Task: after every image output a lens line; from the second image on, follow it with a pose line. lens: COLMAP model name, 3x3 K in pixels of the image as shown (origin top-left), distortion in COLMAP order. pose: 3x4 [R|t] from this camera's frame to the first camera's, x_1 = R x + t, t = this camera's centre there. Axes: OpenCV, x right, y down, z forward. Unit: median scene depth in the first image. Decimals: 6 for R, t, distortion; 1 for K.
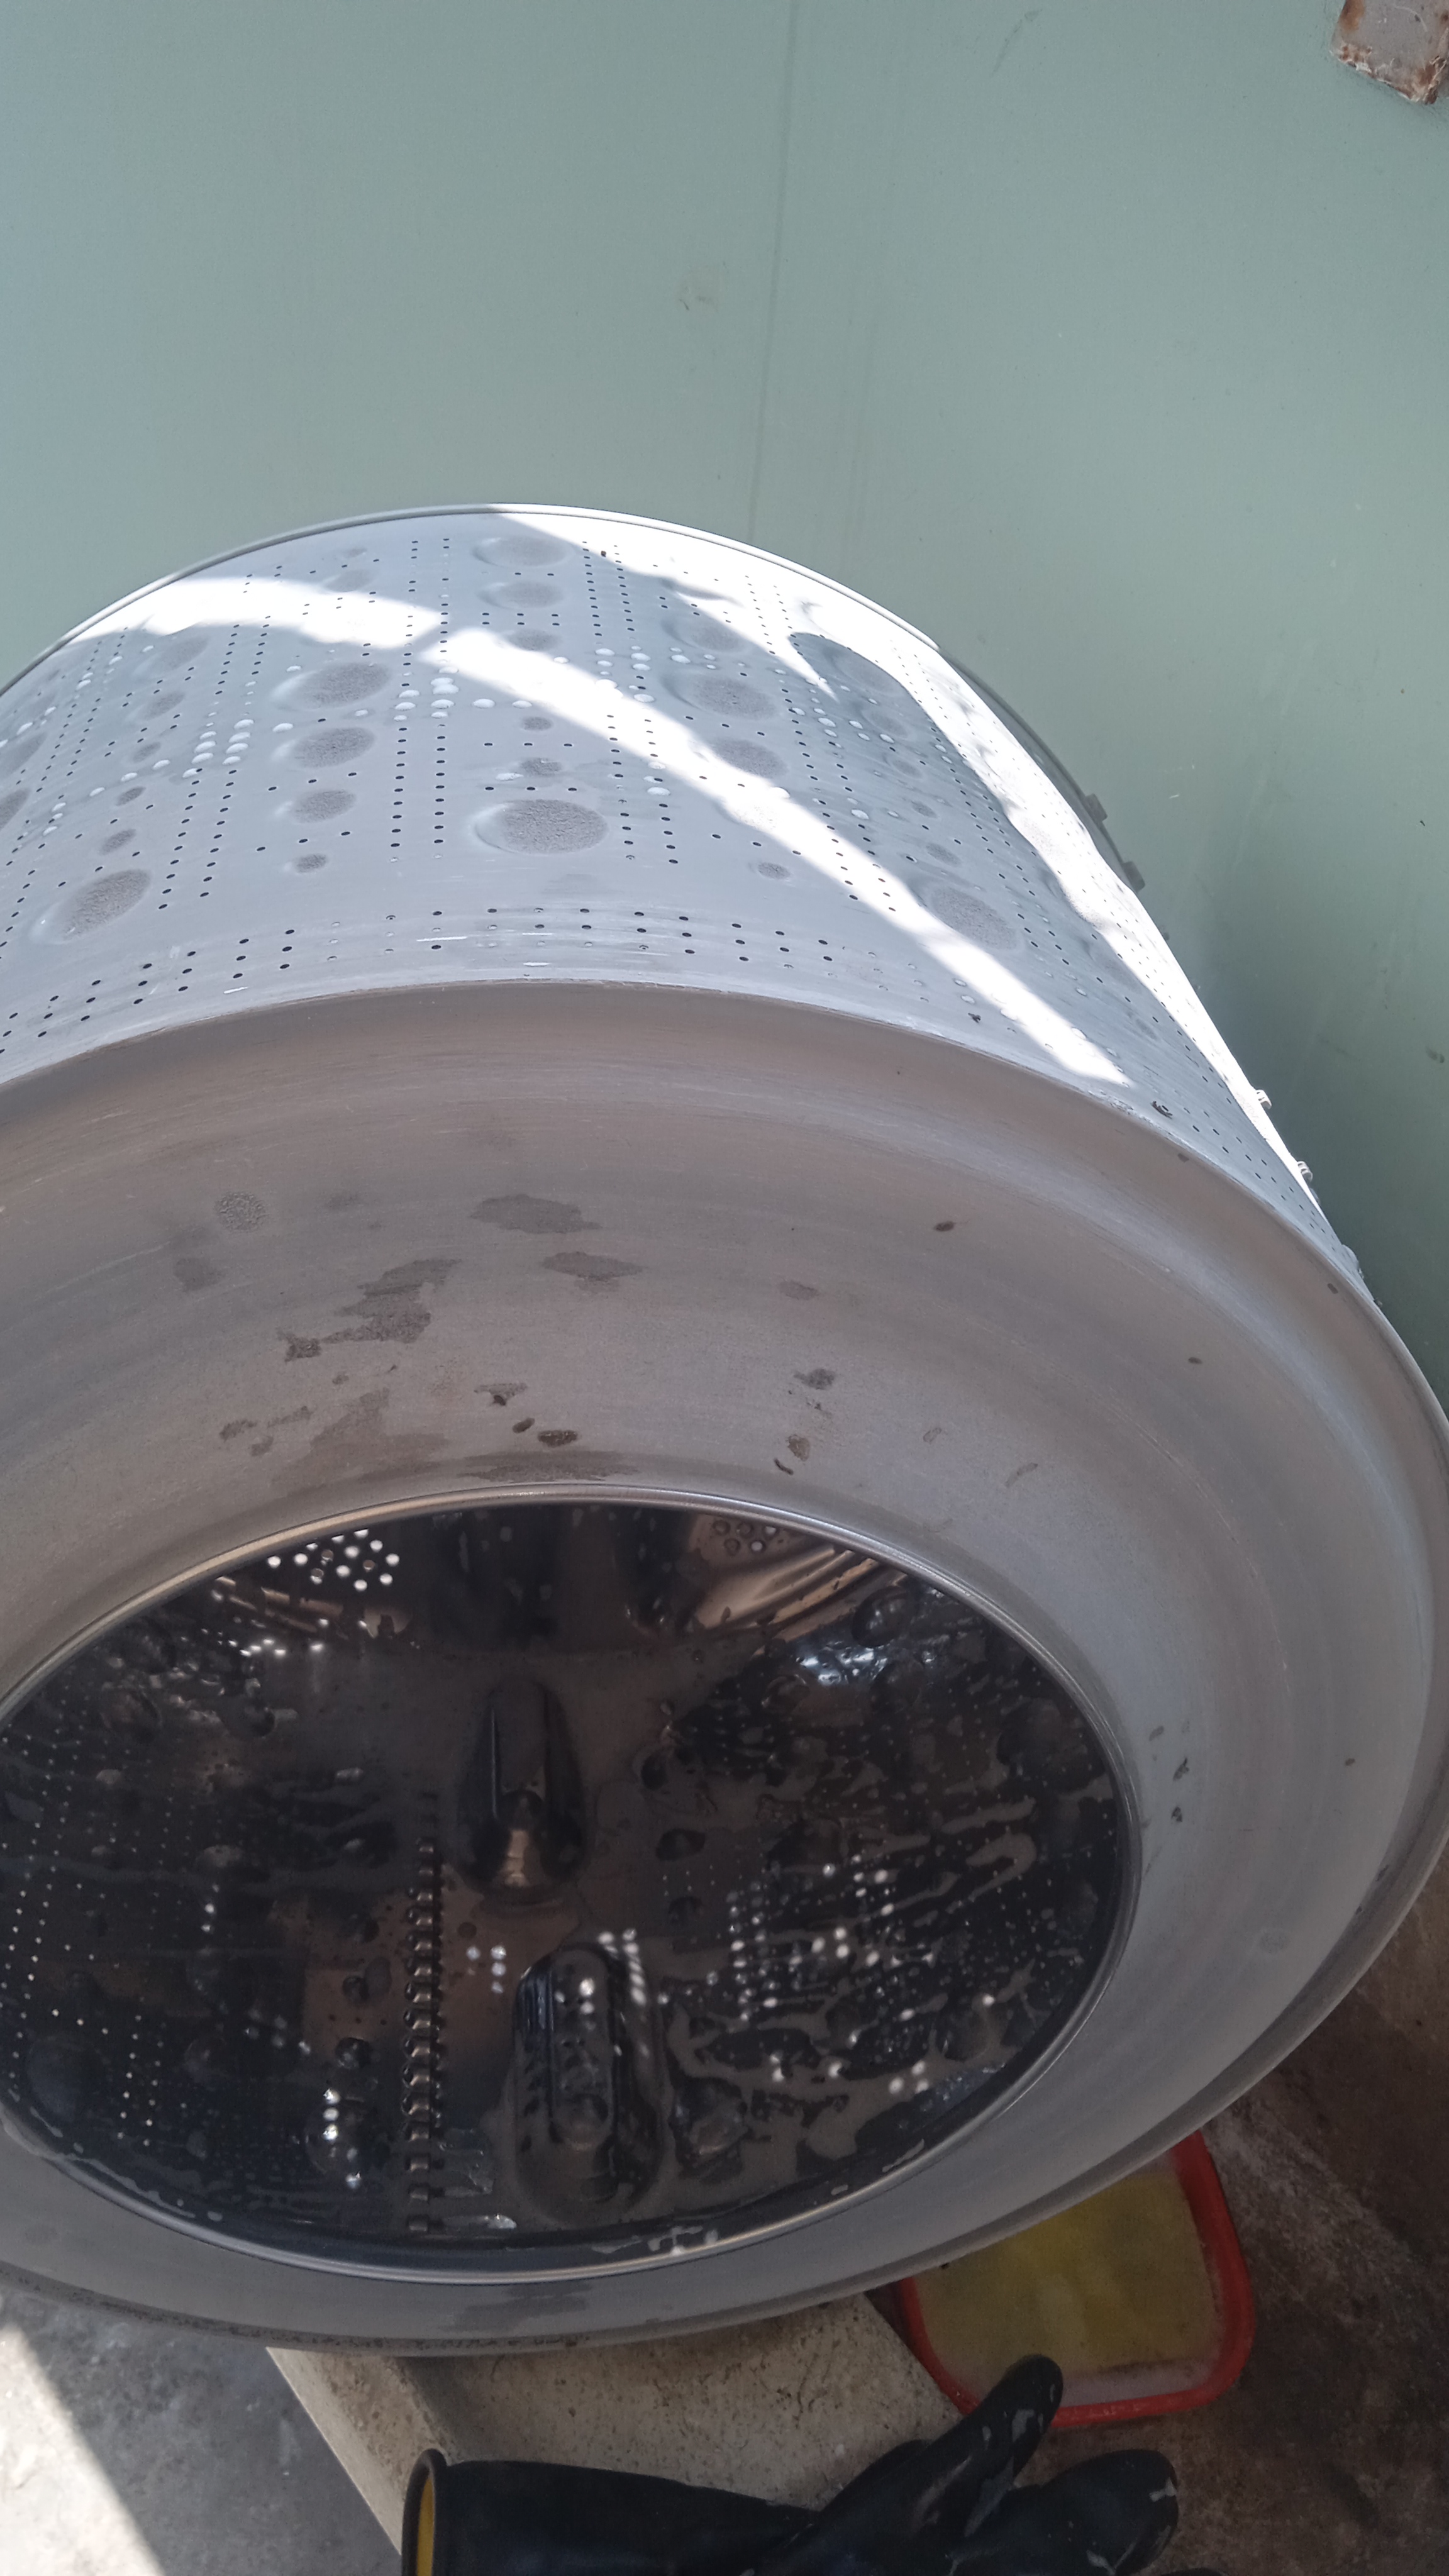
lens RADIAL K [[2030.2, 0, 714.7], [0, 2030.2, 1309.1], [0, 0, 1]] dist [0.063897, -0.081423]
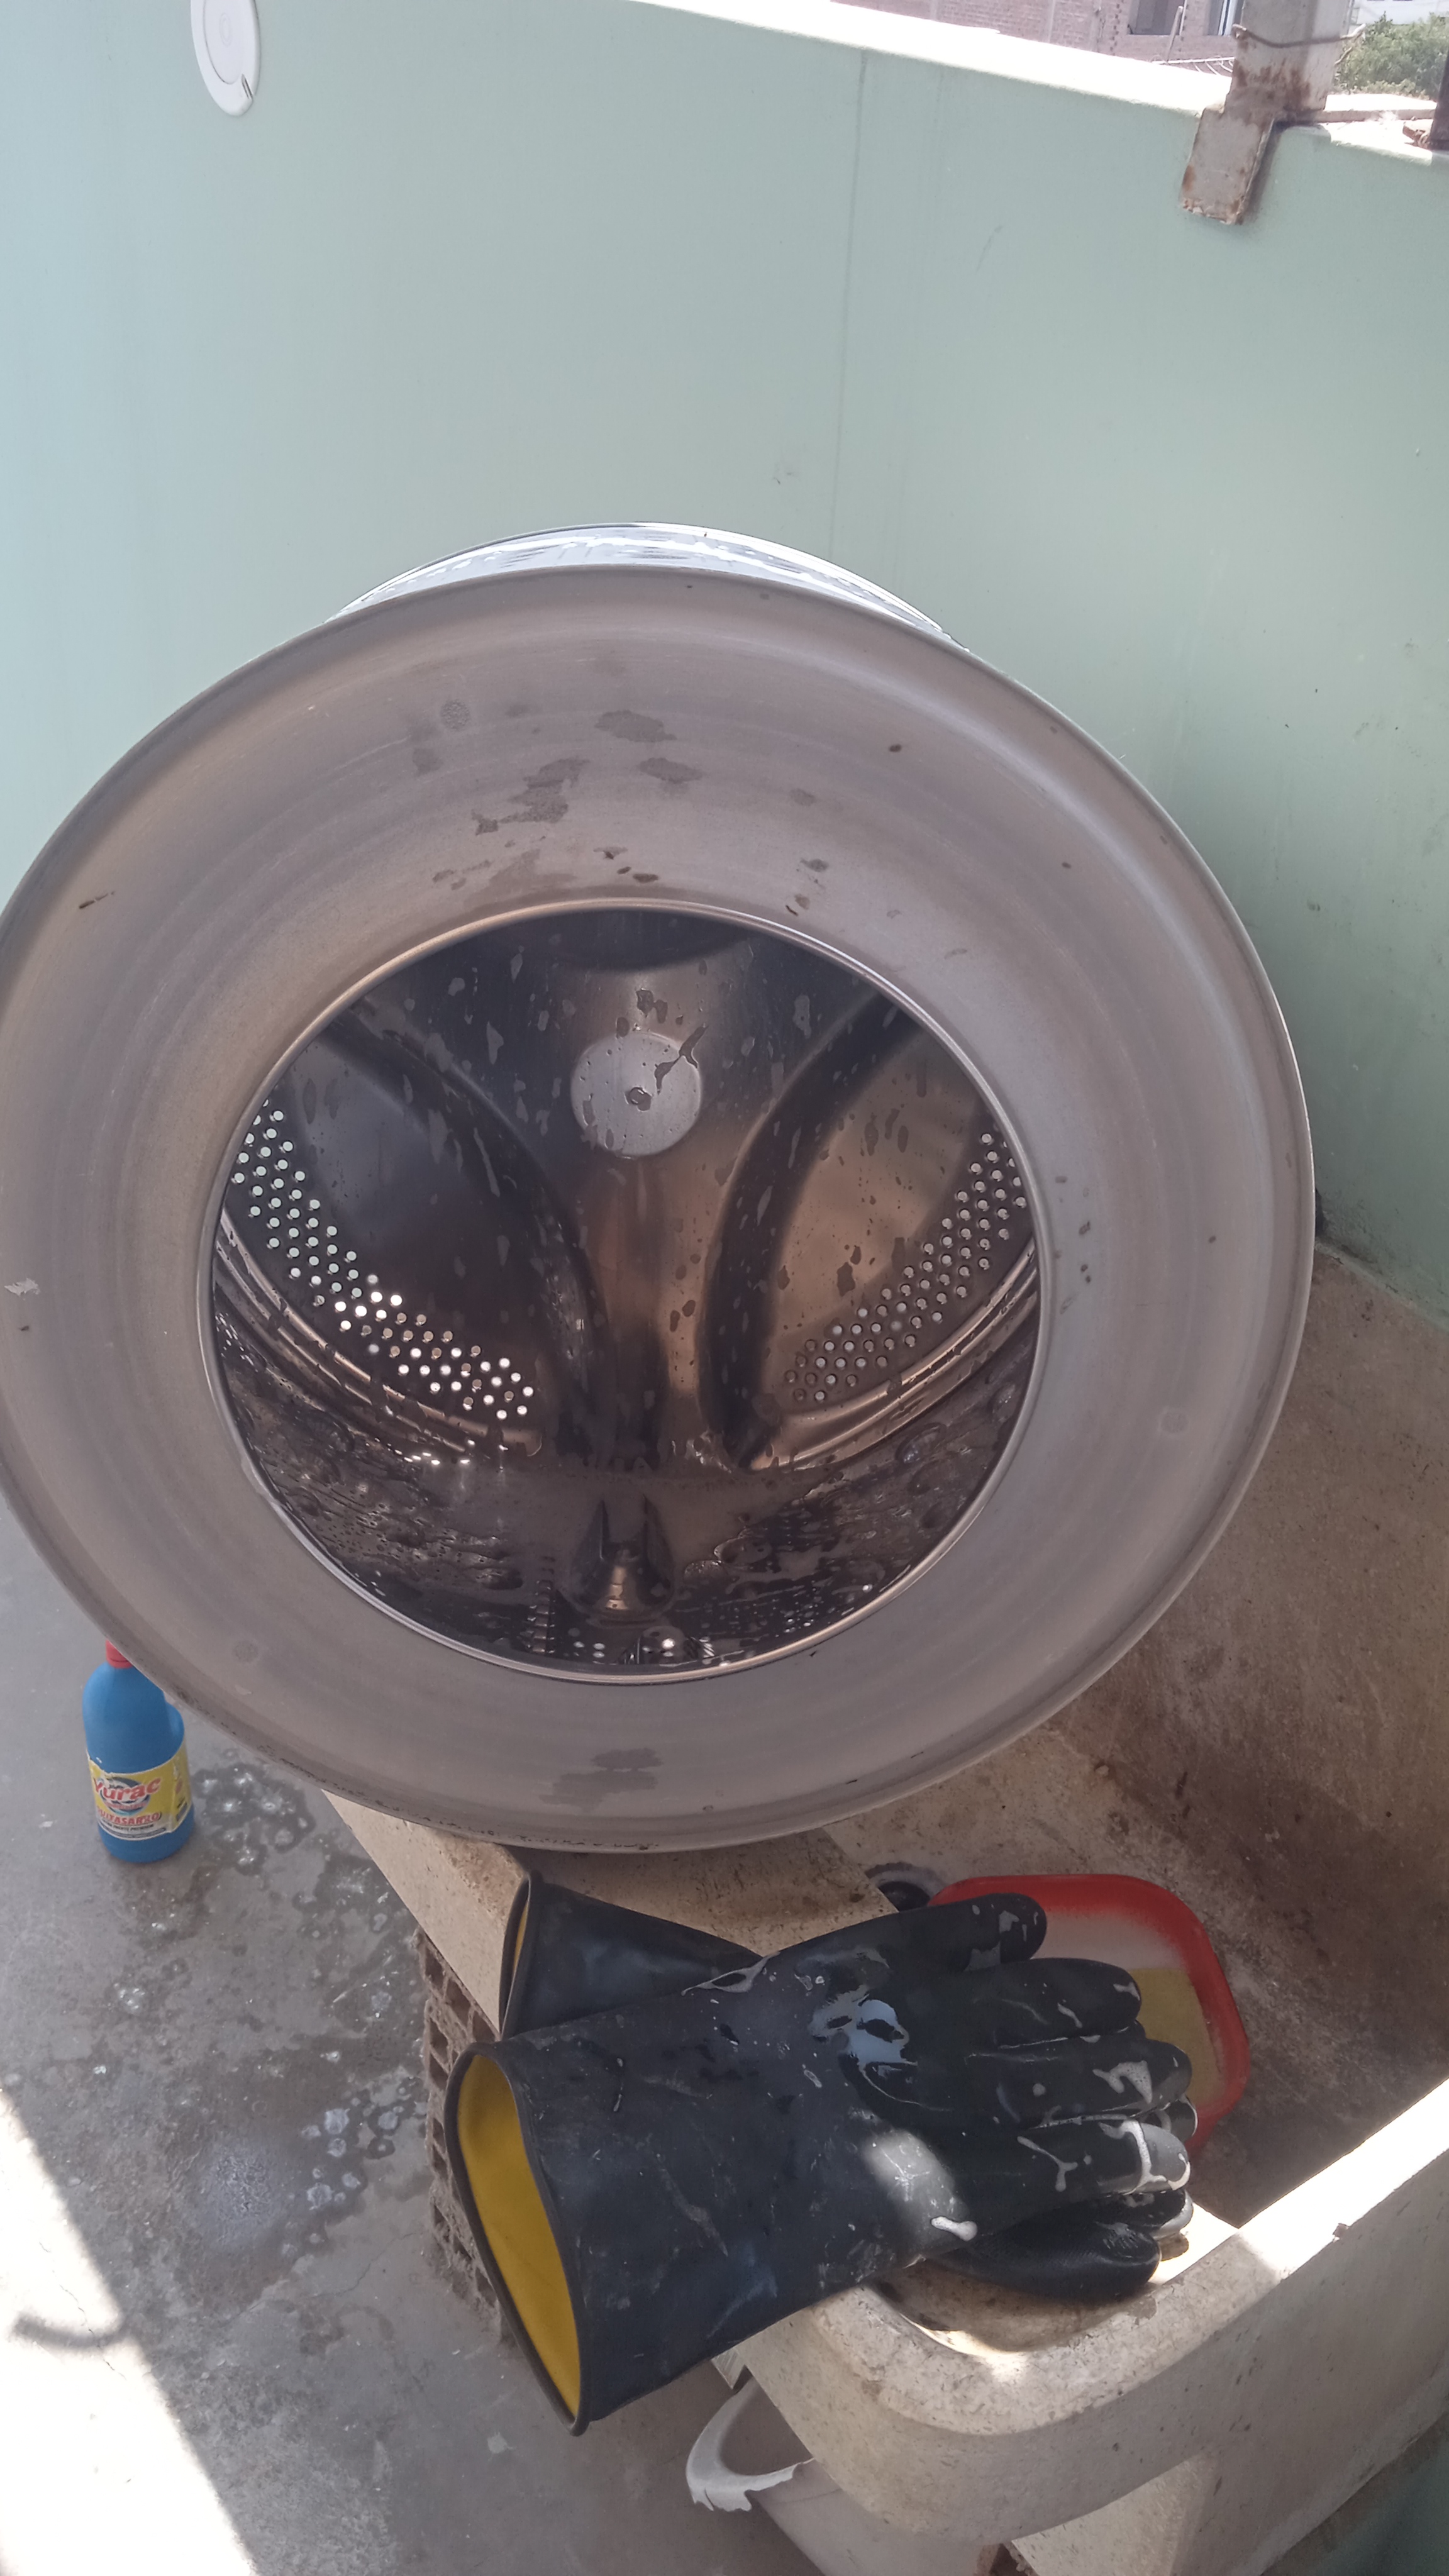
lens RADIAL K [[1978.9, 0, 724.5], [0, 1978.9, 1288.0], [0, 0, 1]] dist [0.072492, -0.085760]
pose [[0.997823, 0.011803, -0.064886, 0.054807], [-0.026667, 0.972047, -0.233266, 0.462041], [0.060319, 0.234488, 0.970246, -0.256768]]
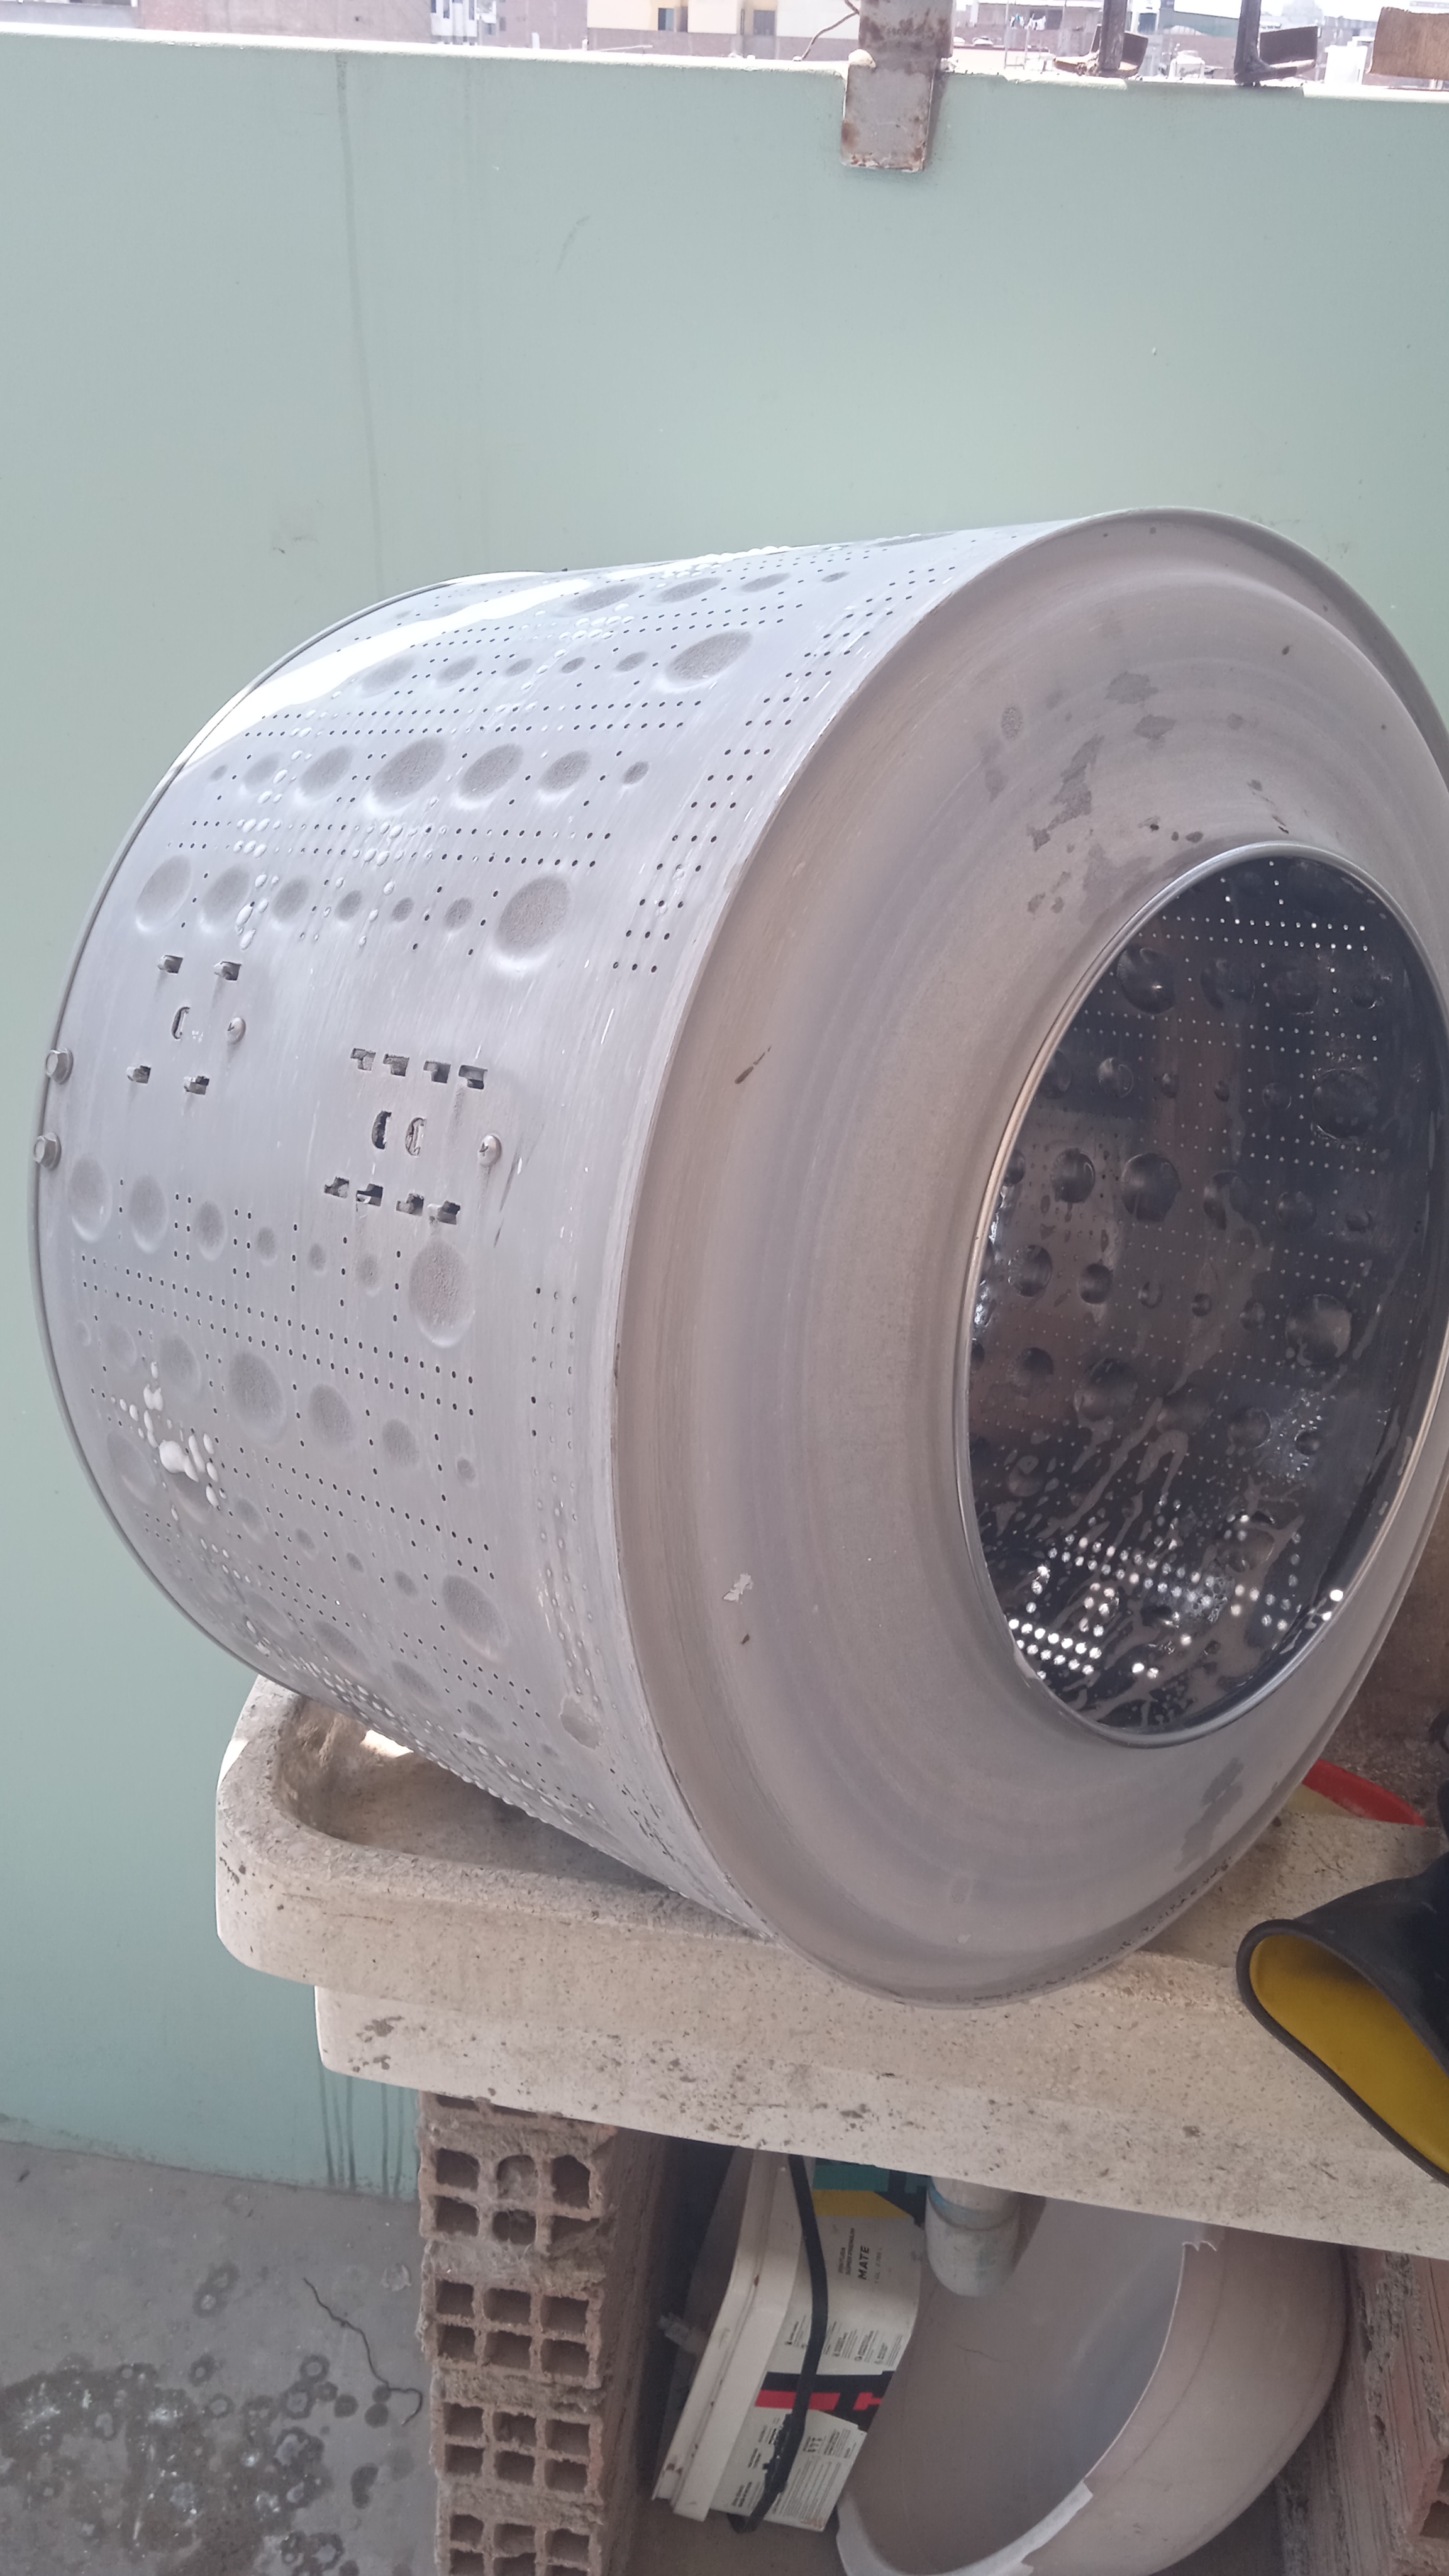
lens RADIAL K [[2051.8, 0, 687.3], [0, 2051.8, 1295.7], [0, 0, 1]] dist [0.011955, -0.007988]
pose [[0.768167, -0.395318, 0.503629, -0.781271], [0.513287, 0.850428, -0.115363, 0.207522], [-0.382695, 0.347125, 0.856183, -0.002500]]
